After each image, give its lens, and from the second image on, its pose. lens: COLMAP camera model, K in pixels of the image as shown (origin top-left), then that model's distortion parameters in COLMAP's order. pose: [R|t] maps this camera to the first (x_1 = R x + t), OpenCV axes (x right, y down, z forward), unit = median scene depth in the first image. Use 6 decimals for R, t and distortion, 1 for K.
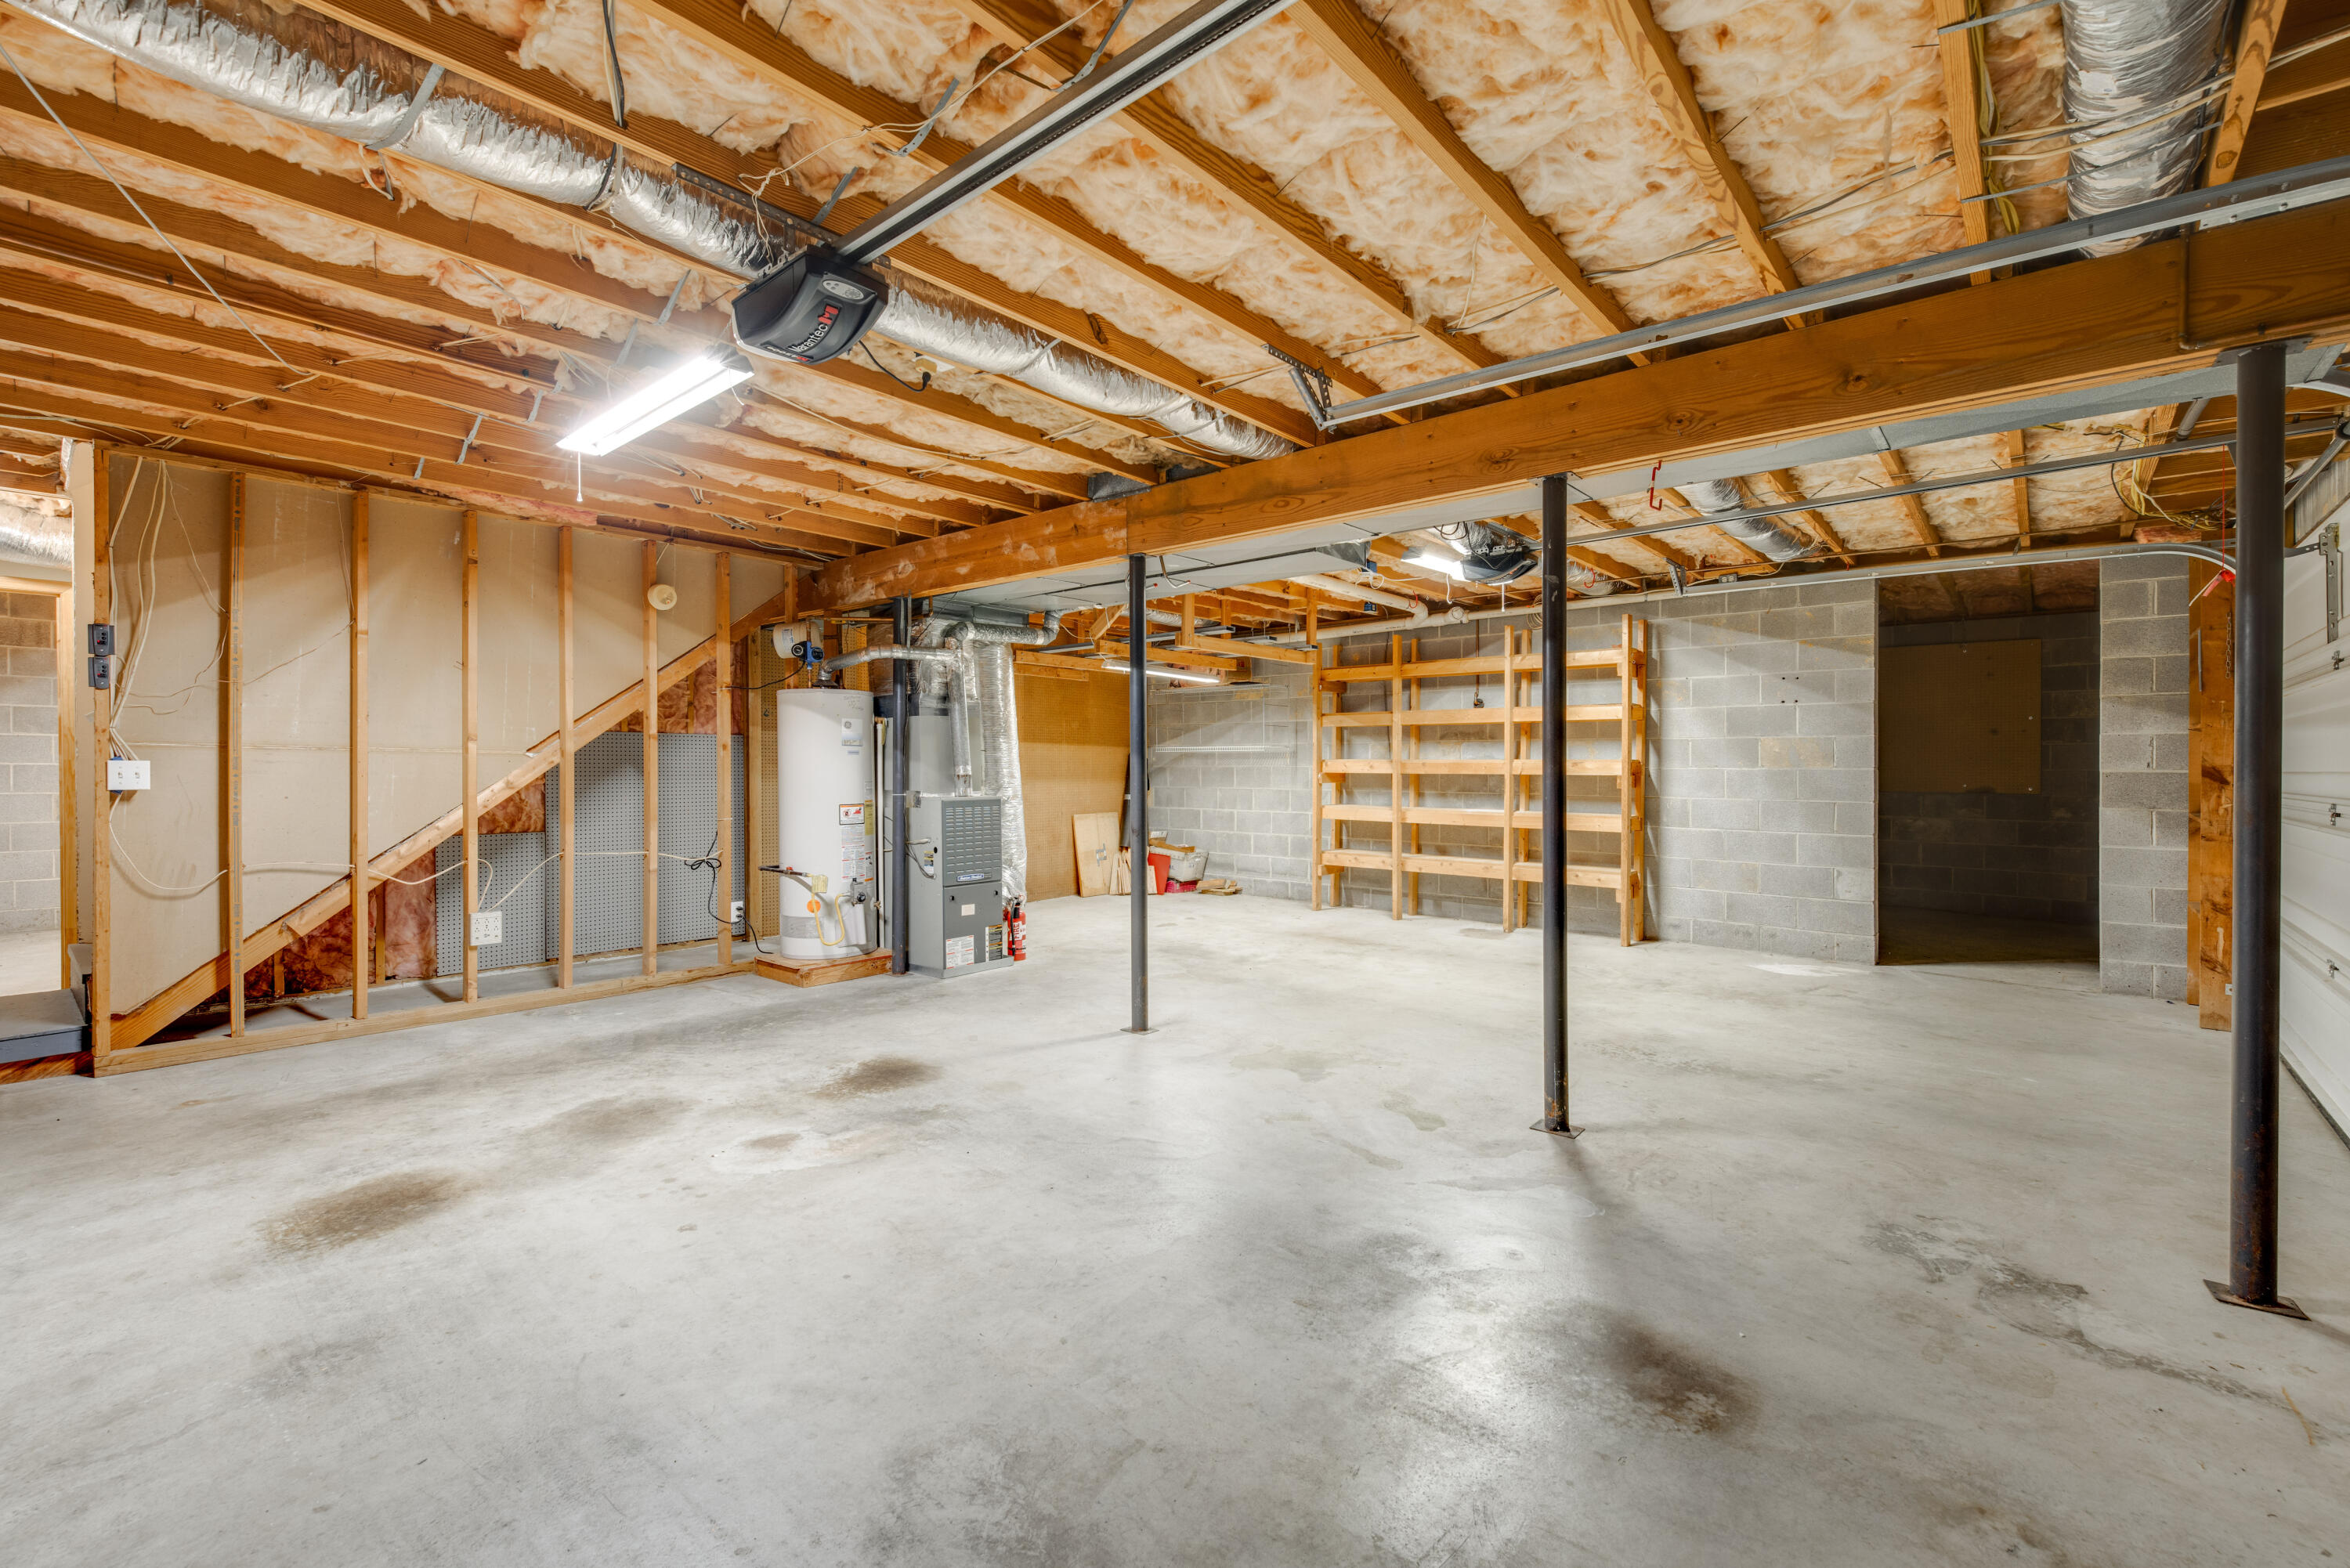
lens RADIAL K [[1009.8, 0, 1177.2], [0, 1009.8, 773.0], [0, 0, 1]] dist [0.021165, -0.007327]
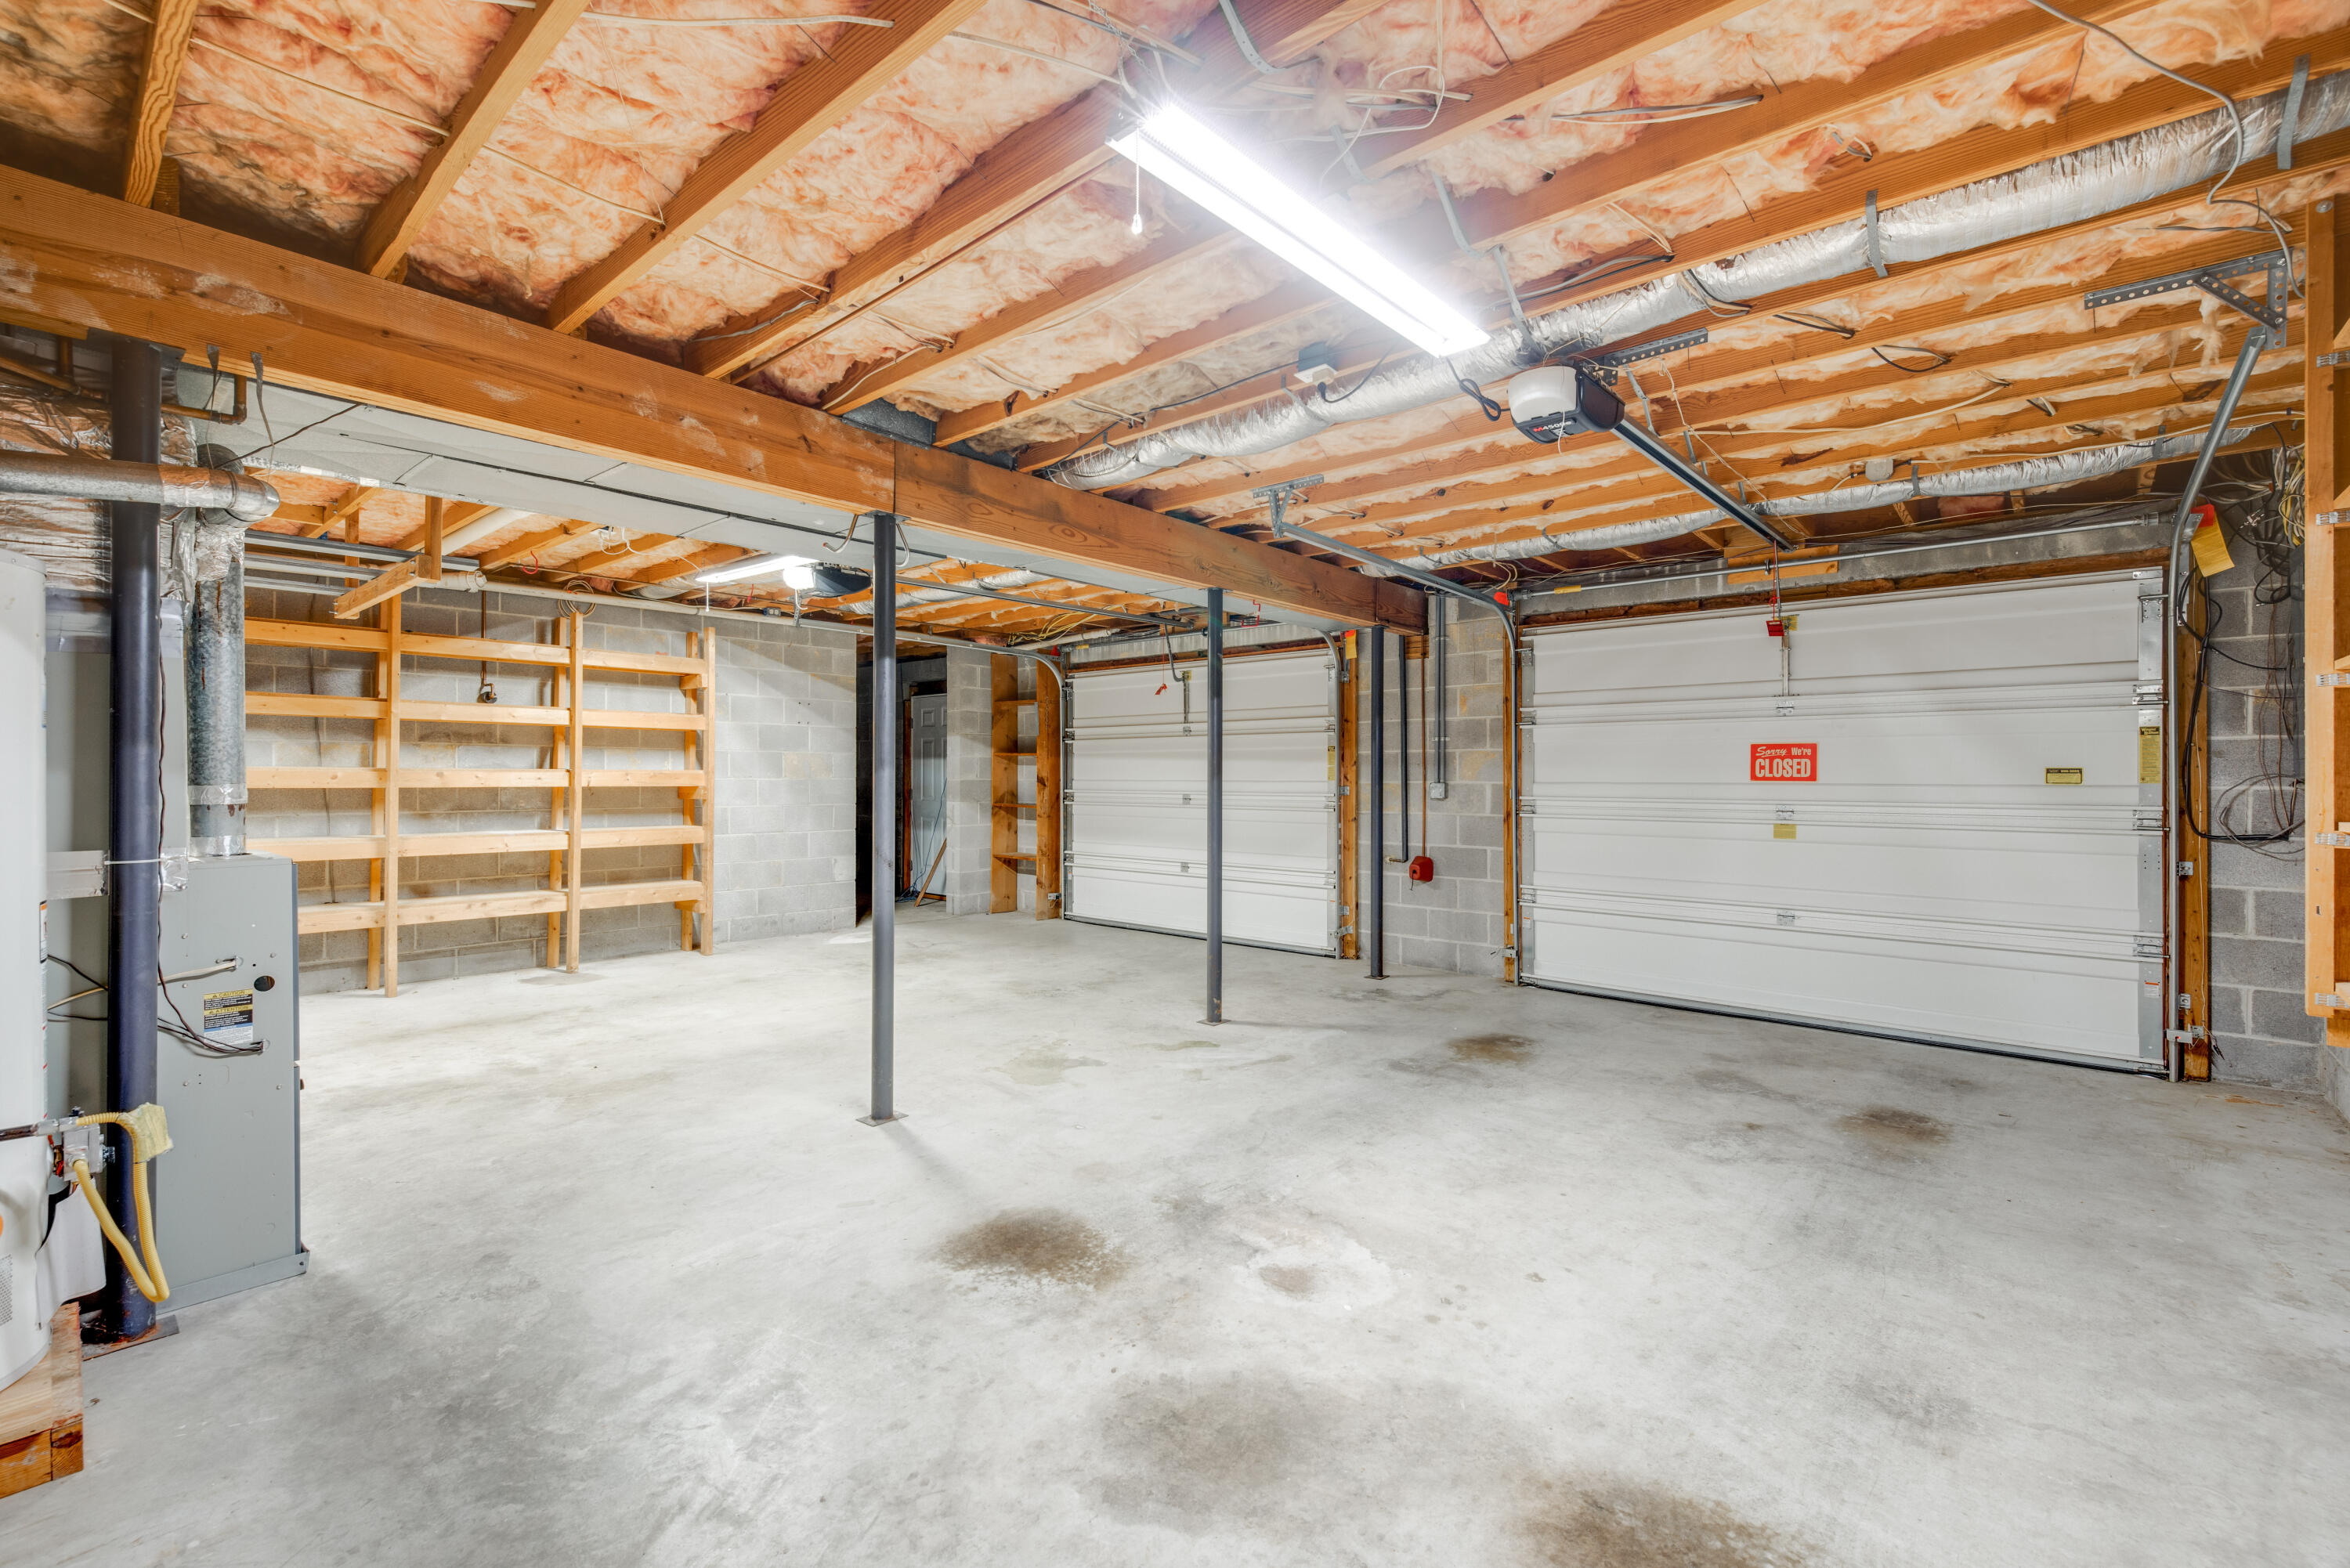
lens RADIAL K [[1009.8, 0, 1177.2], [0, 1009.8, 773.0], [0, 0, 1]] dist [0.021165, -0.007327]
pose [[0.008922, 0.000318, 0.999960, -1.143129], [0.004307, 0.999991, -0.000356, -0.017180], [-0.999951, 0.004310, 0.008921, 1.059382]]
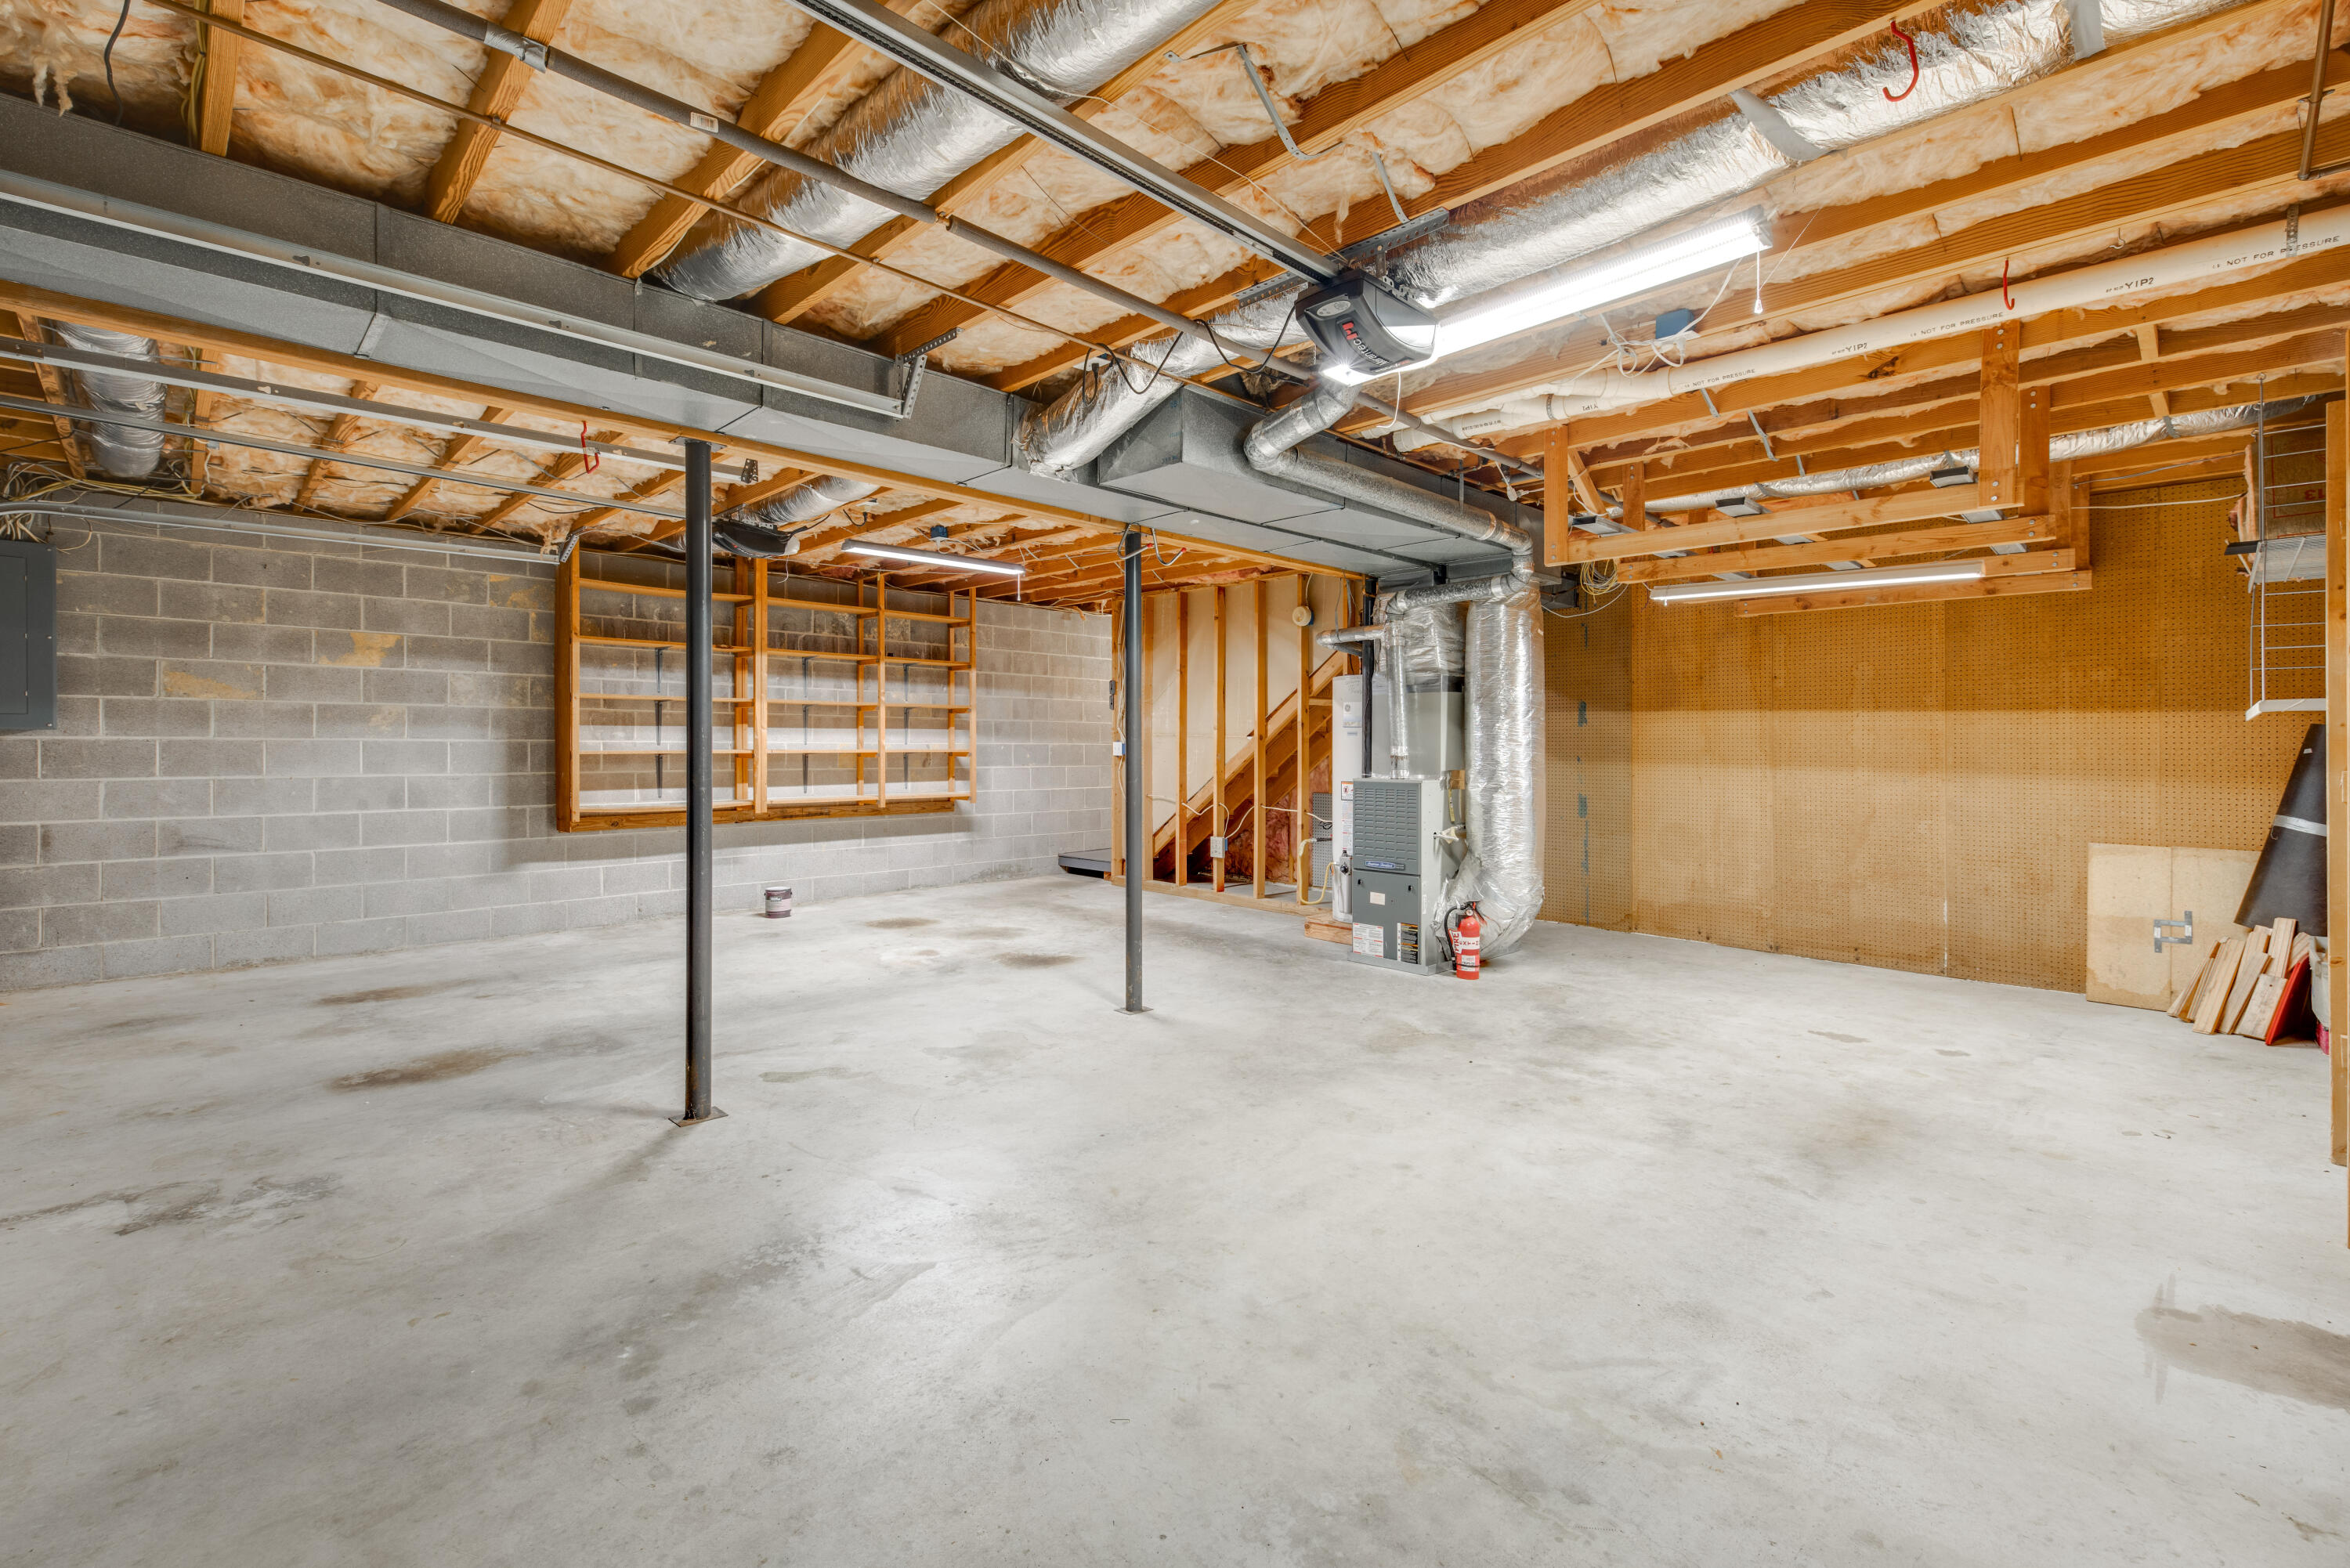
lens RADIAL K [[1009.8, 0, 1177.2], [0, 1009.8, 773.0], [0, 0, 1]] dist [0.021165, -0.007327]
pose [[-0.084189, 0.029724, -0.996006, 1.318473], [-0.015426, 0.999396, 0.031130, -0.016237], [0.996330, 0.017986, -0.083679, 1.559917]]
